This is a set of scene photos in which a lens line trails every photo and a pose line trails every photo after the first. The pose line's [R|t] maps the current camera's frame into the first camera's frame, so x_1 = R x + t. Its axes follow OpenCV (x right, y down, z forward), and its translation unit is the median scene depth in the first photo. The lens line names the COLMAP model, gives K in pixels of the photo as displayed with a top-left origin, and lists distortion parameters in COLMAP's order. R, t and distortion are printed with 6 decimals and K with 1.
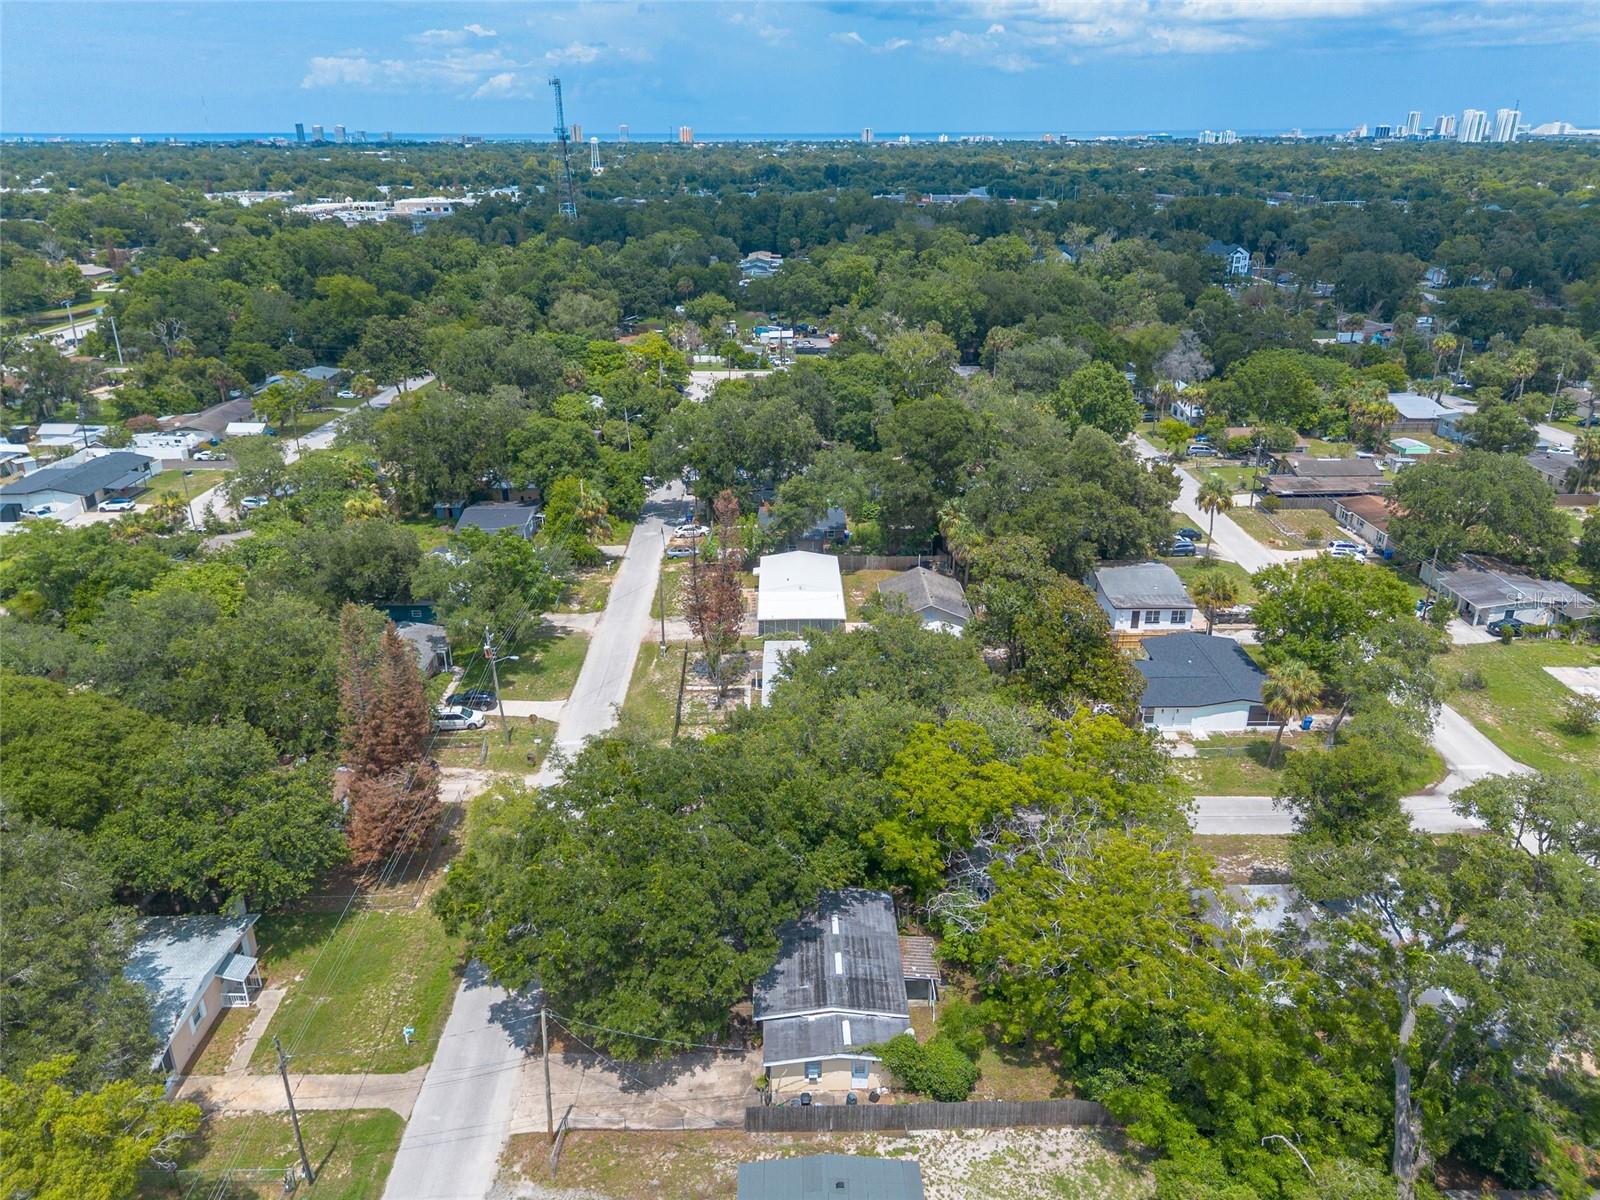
lens RADIAL K [[1131.3, 0, 798.9], [0, 1131.3, 619.1], [0, 0, 1]] dist [0.074981, -0.079964]
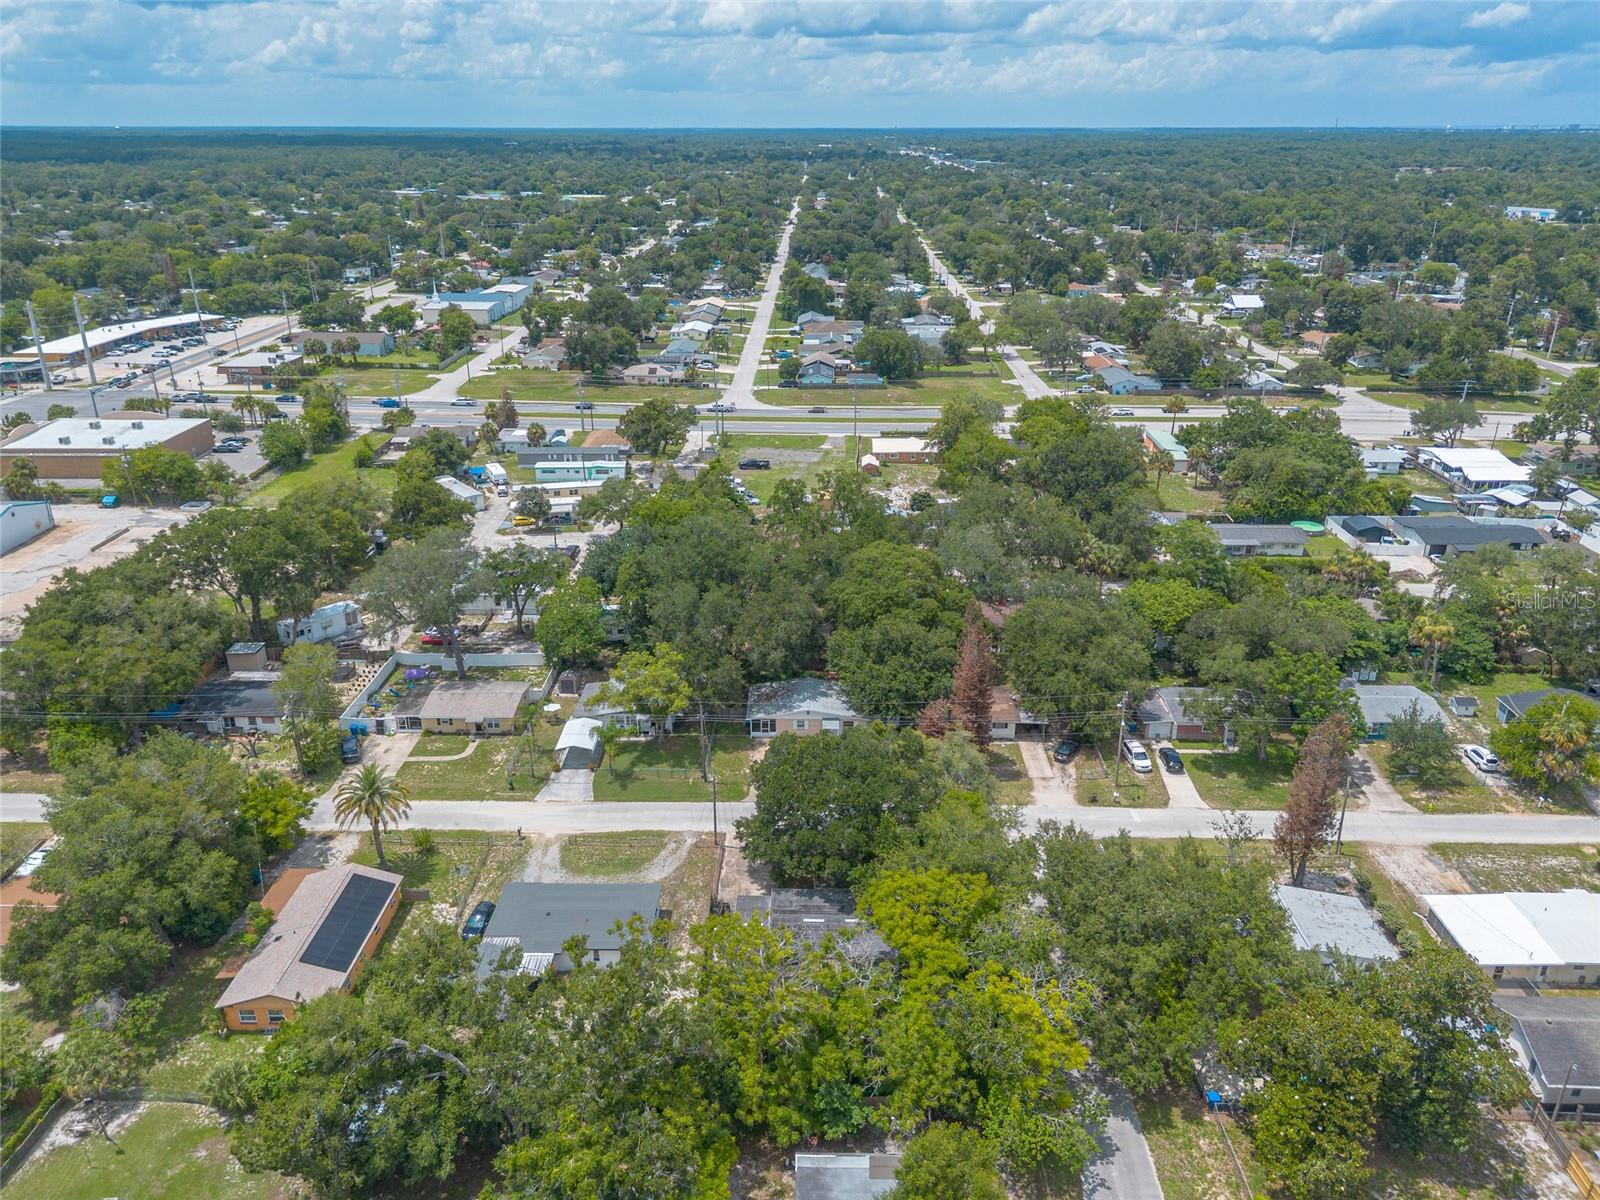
lens RADIAL K [[1134.1, 0, 800.0], [0, 1134.1, 600.0], [0, 0, 1]] dist [0.070219, -0.064745]
pose [[-0.034151, 0.386371, -0.921711, 1.229117], [-0.393519, 0.842550, 0.367768, -0.571961], [0.918682, 0.375270, 0.123270, 0.671426]]
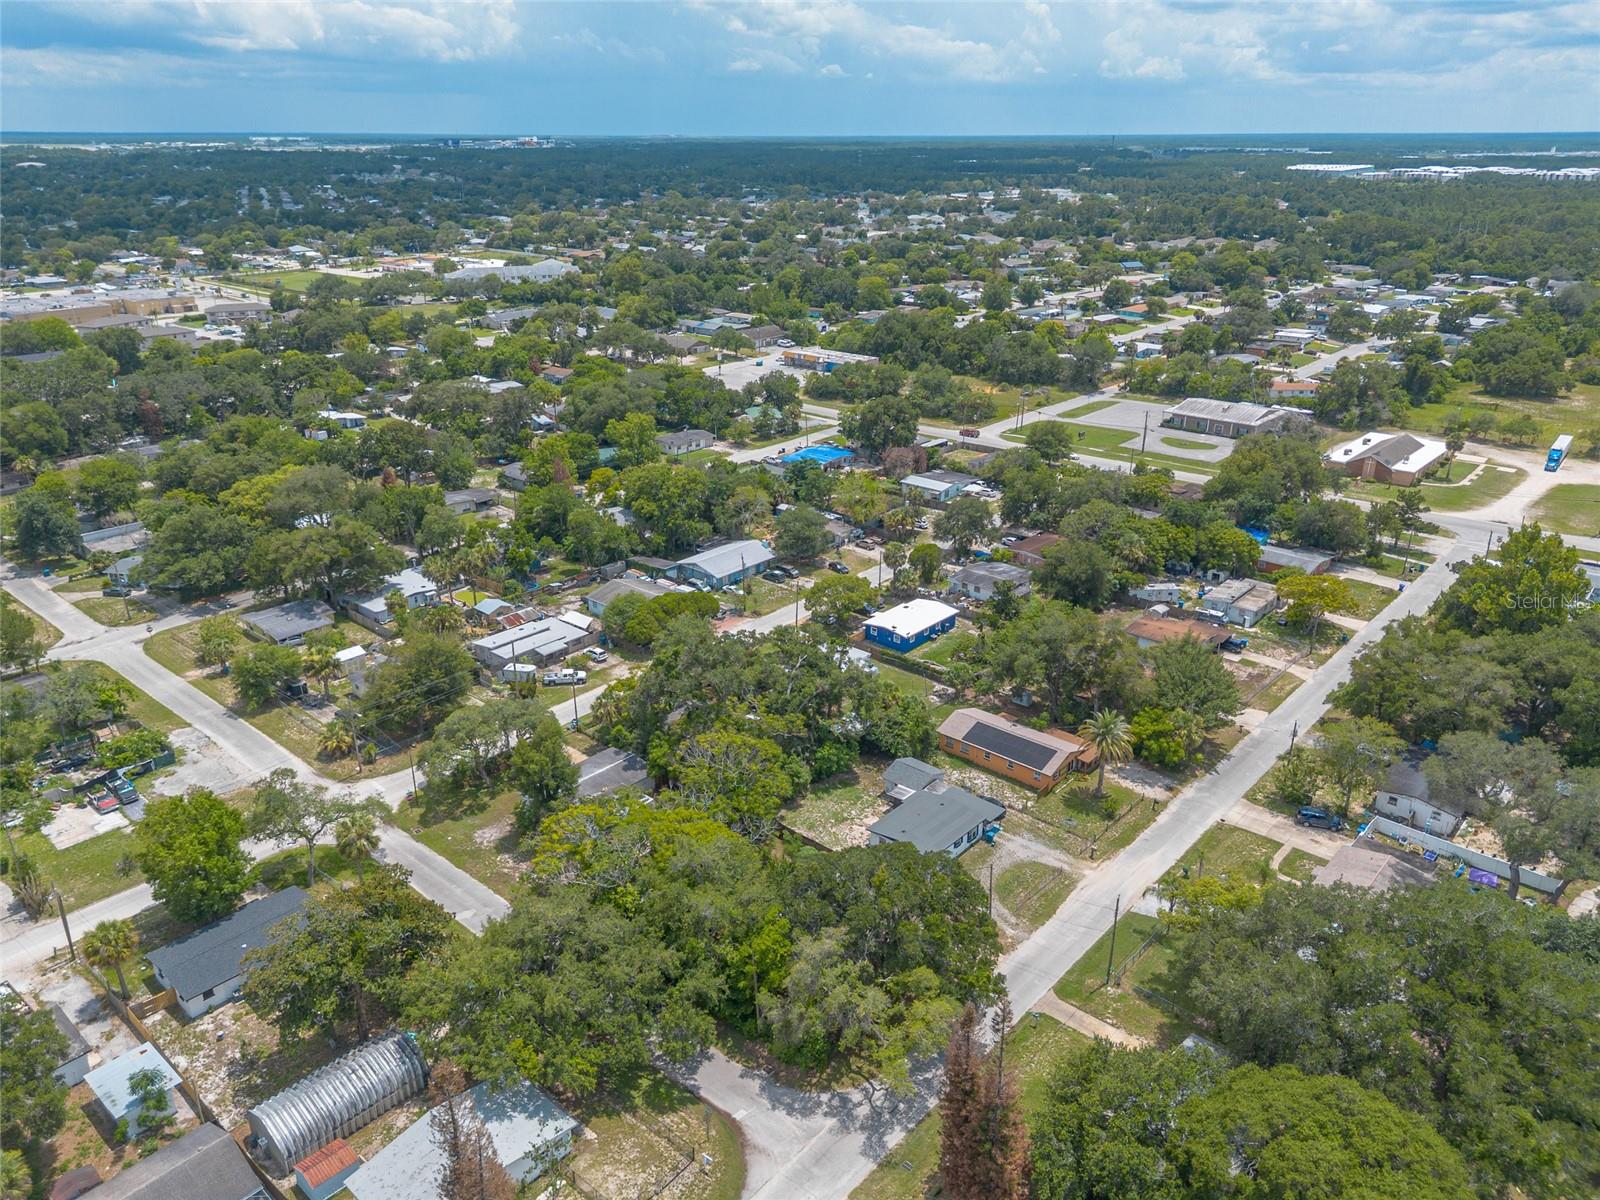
lens RADIAL K [[1124.5, 0, 788.7], [0, 1124.5, 632.2], [0, 0, 1]] dist [0.078850, -0.066232]
pose [[-0.732345, -0.269235, 0.625447, -0.914631], [0.273168, 0.725199, 0.632033, -1.077870], [-0.623739, 0.633718, -0.457549, 1.576437]]
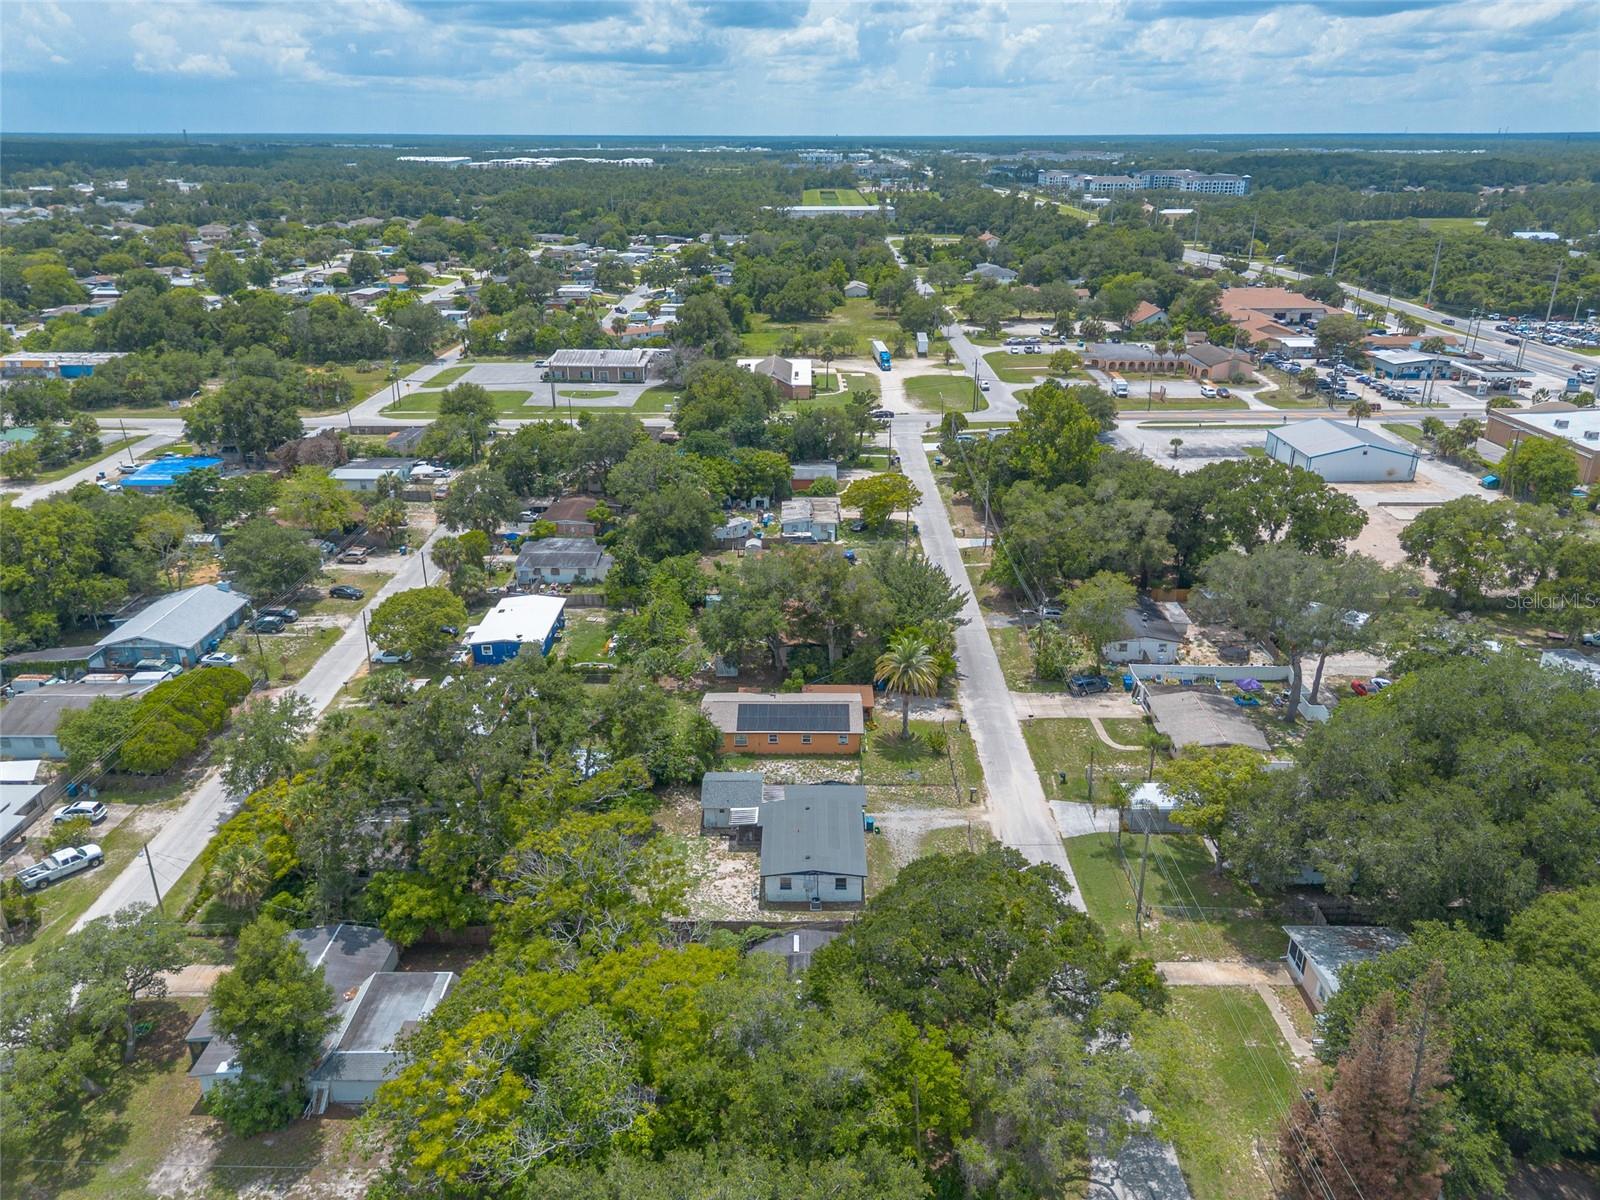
lens RADIAL K [[1131.3, 0, 798.9], [0, 1131.3, 619.1], [0, 0, 1]] dist [0.074981, -0.079964]
pose [[-0.999668, -0.005845, 0.025077, 0.006323], [0.014098, 0.690701, 0.723003, -0.824776], [-0.021547, 0.723117, -0.690389, 1.568501]]
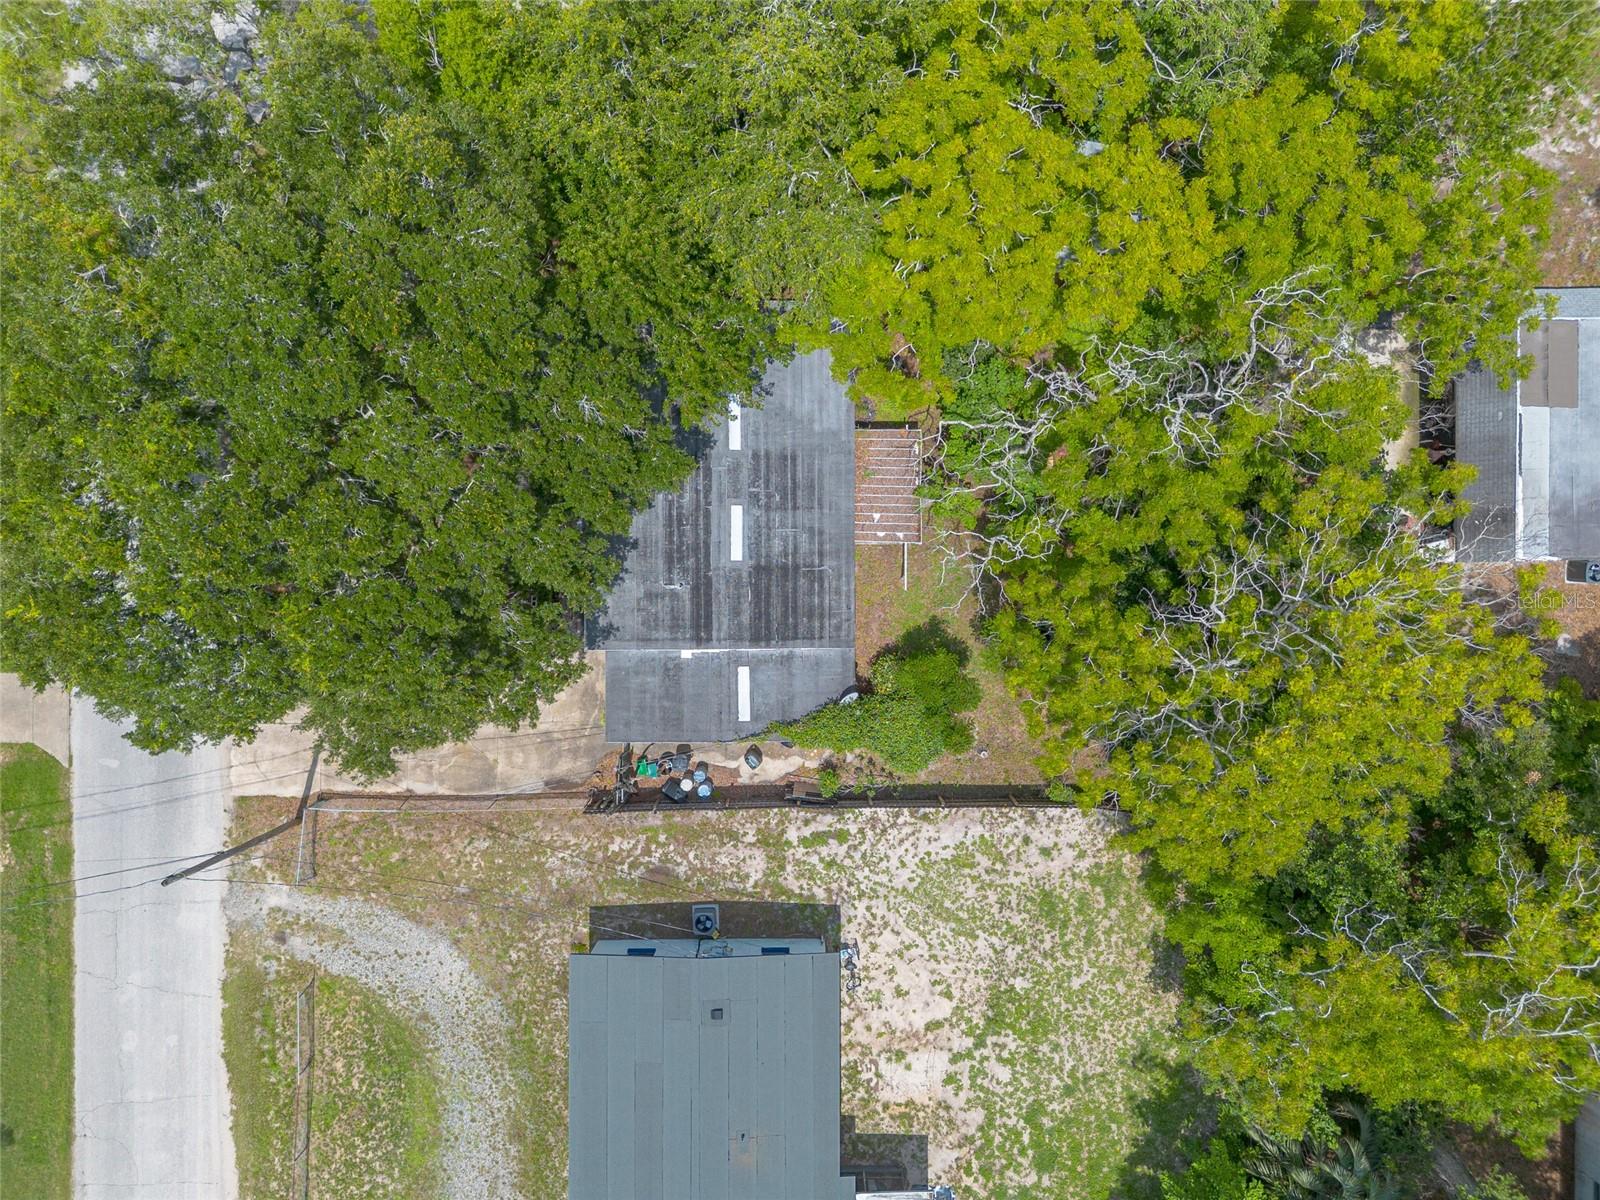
lens RADIAL K [[1145.1, 0, 800.0], [0, 1145.1, 600.0], [0, 0, 1]] dist [0.063745, -0.057034]
pose [[0.999899, 0.012799, -0.006256, 0.070326], [0.000801, 0.387981, 0.921667, -0.191579], [0.014224, -0.921579, 0.387931, 0.777921]]
